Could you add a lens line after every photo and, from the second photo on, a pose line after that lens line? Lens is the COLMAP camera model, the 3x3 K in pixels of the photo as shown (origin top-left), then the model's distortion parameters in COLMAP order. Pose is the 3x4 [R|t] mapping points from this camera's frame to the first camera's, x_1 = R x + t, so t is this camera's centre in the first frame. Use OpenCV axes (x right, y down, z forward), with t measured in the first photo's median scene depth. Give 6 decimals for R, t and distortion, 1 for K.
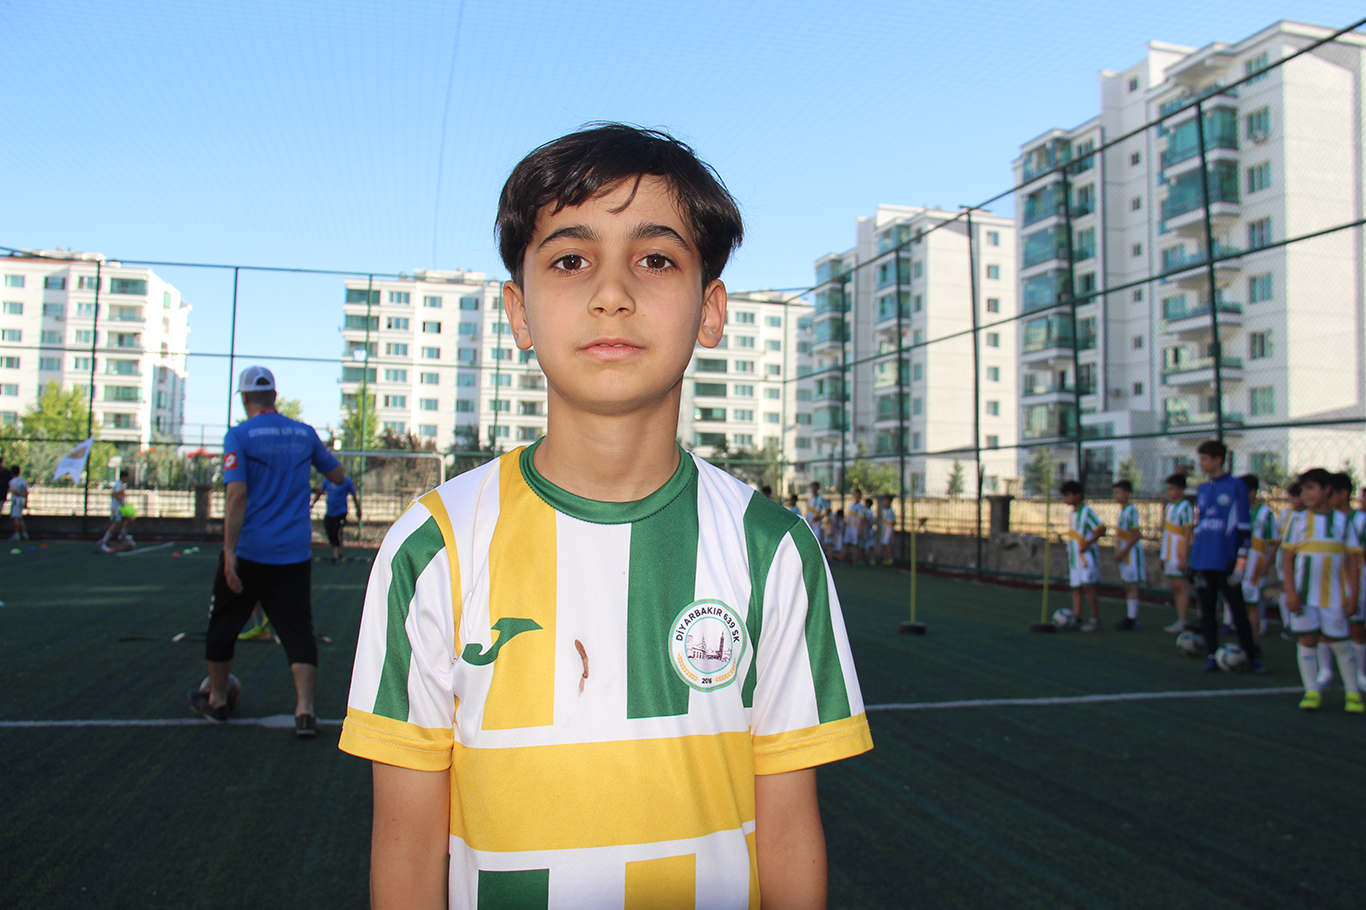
lens RADIAL K [[1155.6, 0, 685.9], [0, 1155.6, 430.6], [0, 0, 1]] dist [-0.177082, 0.181473]
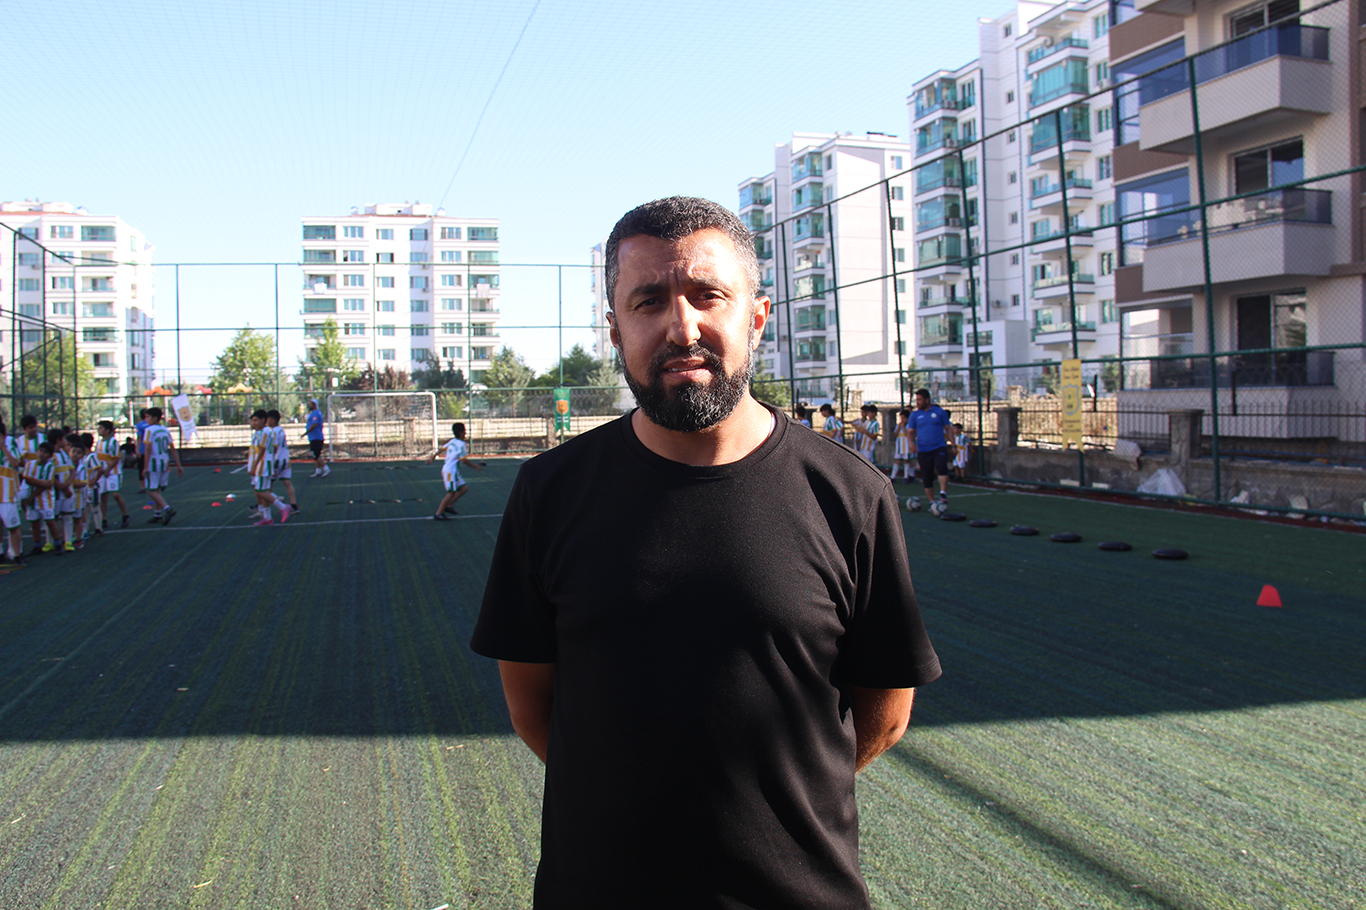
lens RADIAL K [[1132.6, 0, 683.0], [0, 1132.6, 455.0], [0, 0, 1]] dist [-0.198460, 0.156973]
pose [[0.998309, -0.041468, 0.040747, 0.011354], [0.036994, 0.993785, 0.104993, -0.011444], [-0.044848, -0.103308, 0.993638, -0.119286]]
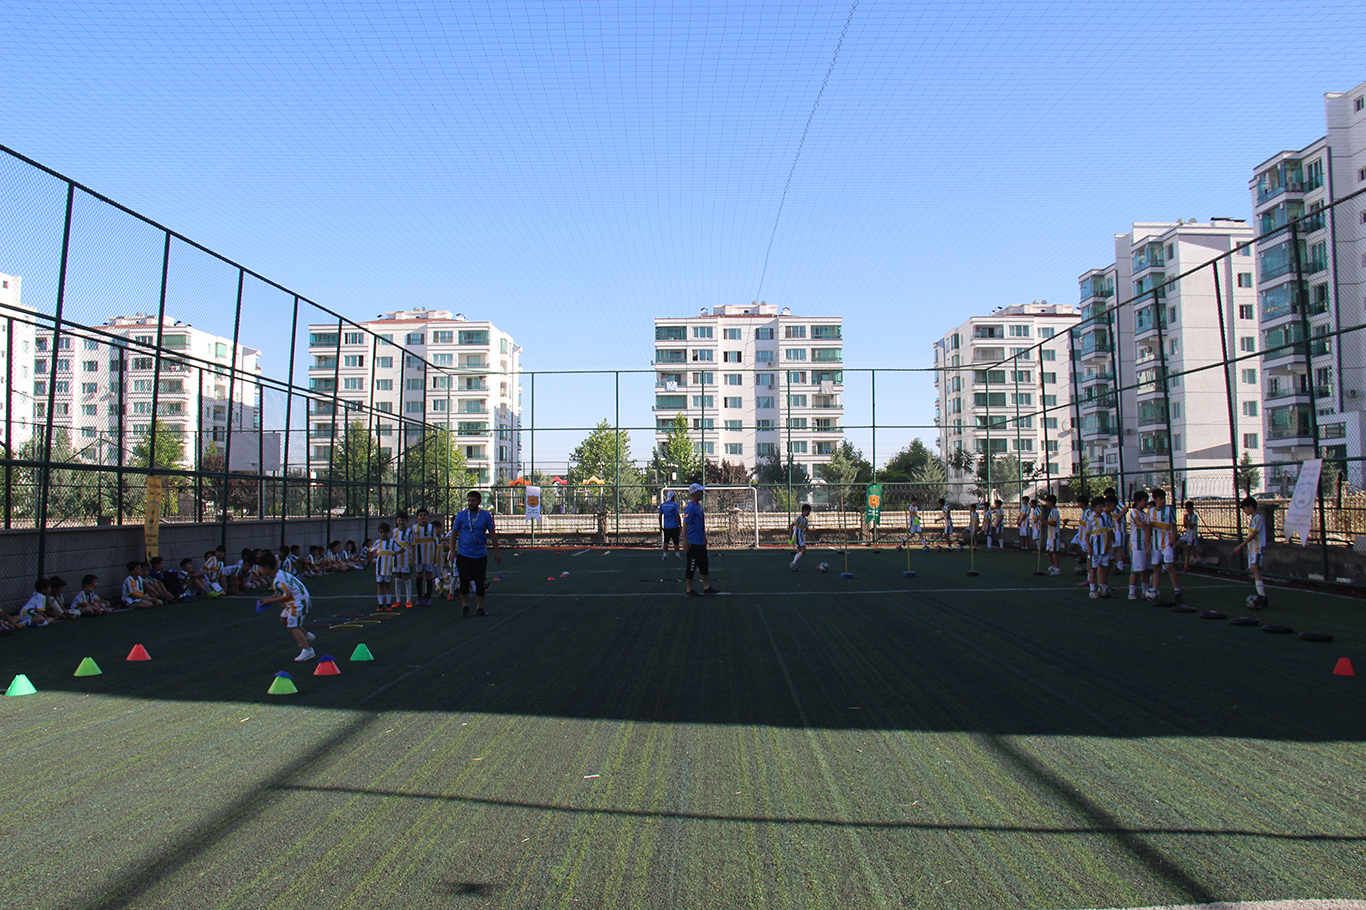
lens RADIAL K [[1132.6, 0, 683.0], [0, 1132.6, 455.0], [0, 0, 1]] dist [-0.198460, 0.156973]
pose [[0.964371, -0.040430, -0.261446, 0.030399], [0.044478, 0.998964, 0.009579, -0.013121], [0.260788, -0.020866, 0.965171, -0.152497]]
